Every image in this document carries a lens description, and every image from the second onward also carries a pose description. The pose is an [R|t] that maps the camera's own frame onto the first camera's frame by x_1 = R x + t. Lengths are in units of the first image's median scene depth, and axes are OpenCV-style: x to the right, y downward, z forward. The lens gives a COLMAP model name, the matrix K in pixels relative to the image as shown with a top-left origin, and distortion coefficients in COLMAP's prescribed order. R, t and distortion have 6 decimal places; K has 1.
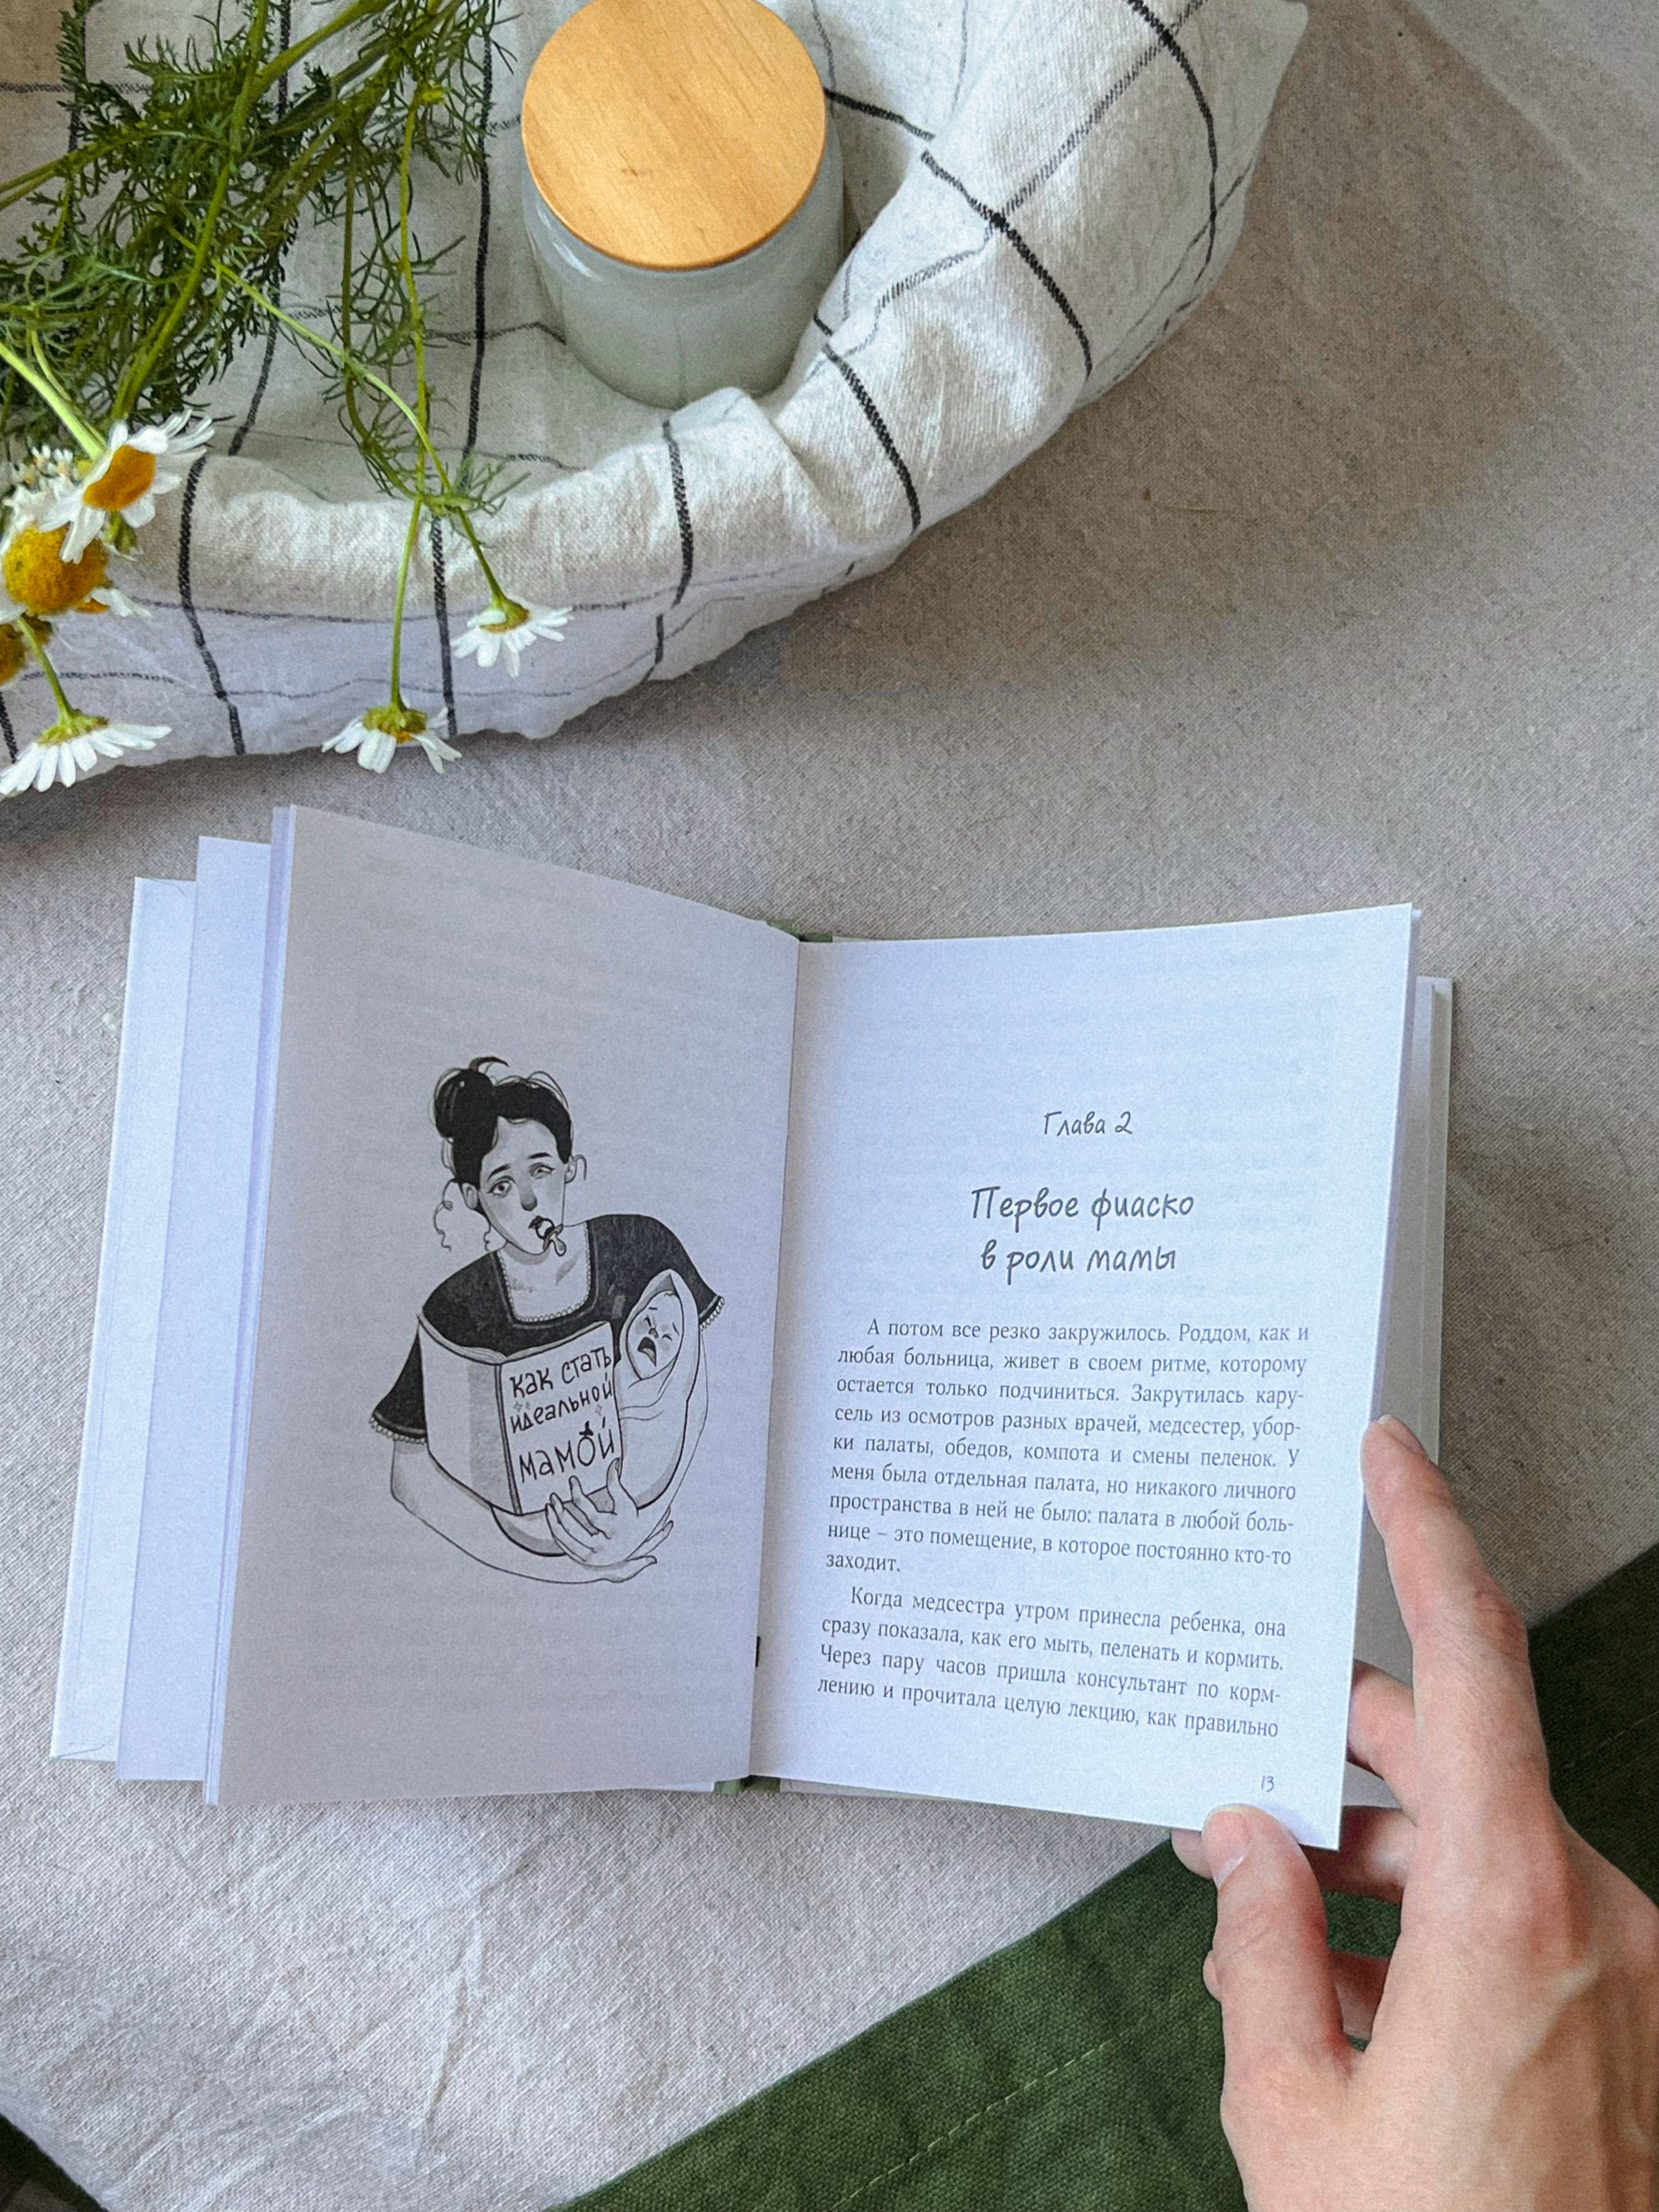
lens RADIAL K [[2771.7, 0, 830.5], [0, 2771.7, 1165.1], [0, 0, 1]] dist [0.137338, -0.557642]
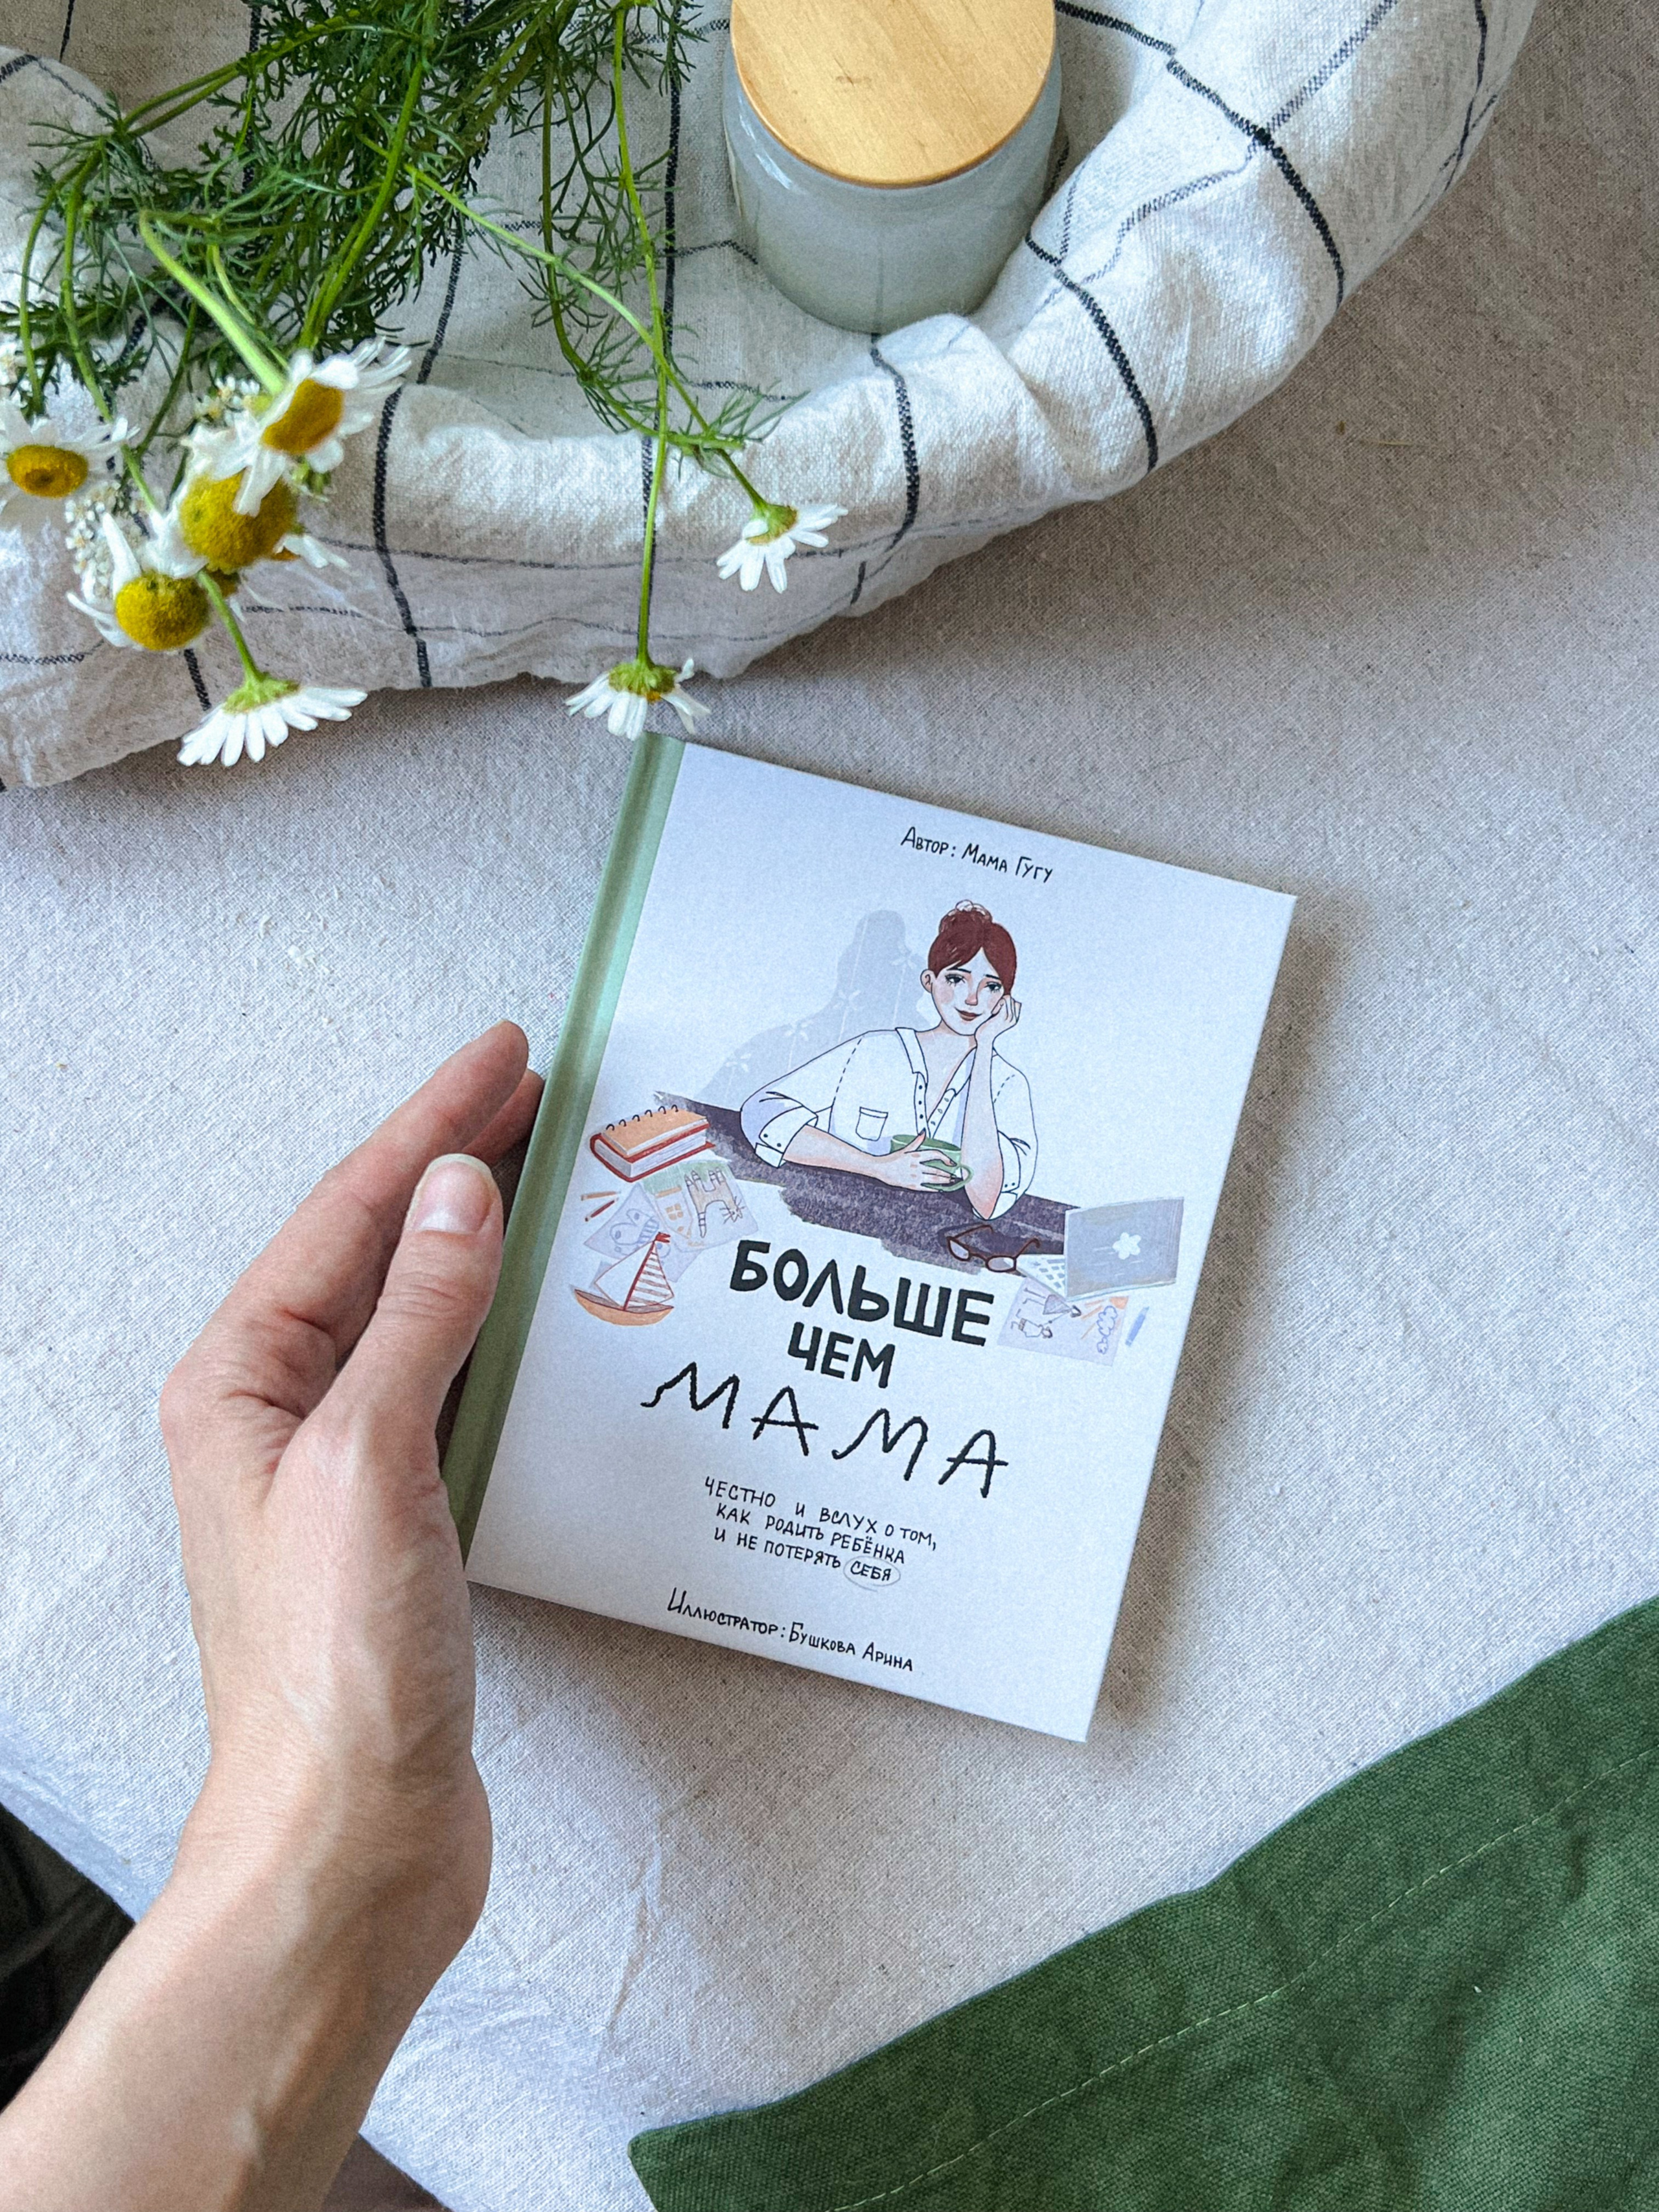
lens RADIAL K [[2253.1, 0, 840.4], [0, 2253.1, 1156.1], [0, 0, 1]] dist [0.103874, -0.345018]
pose [[0.999832, 0.016616, -0.007767, -0.065271], [-0.015845, 0.995766, 0.090552, -0.067260], [0.009239, -0.090414, 0.995861, 0.219407]]
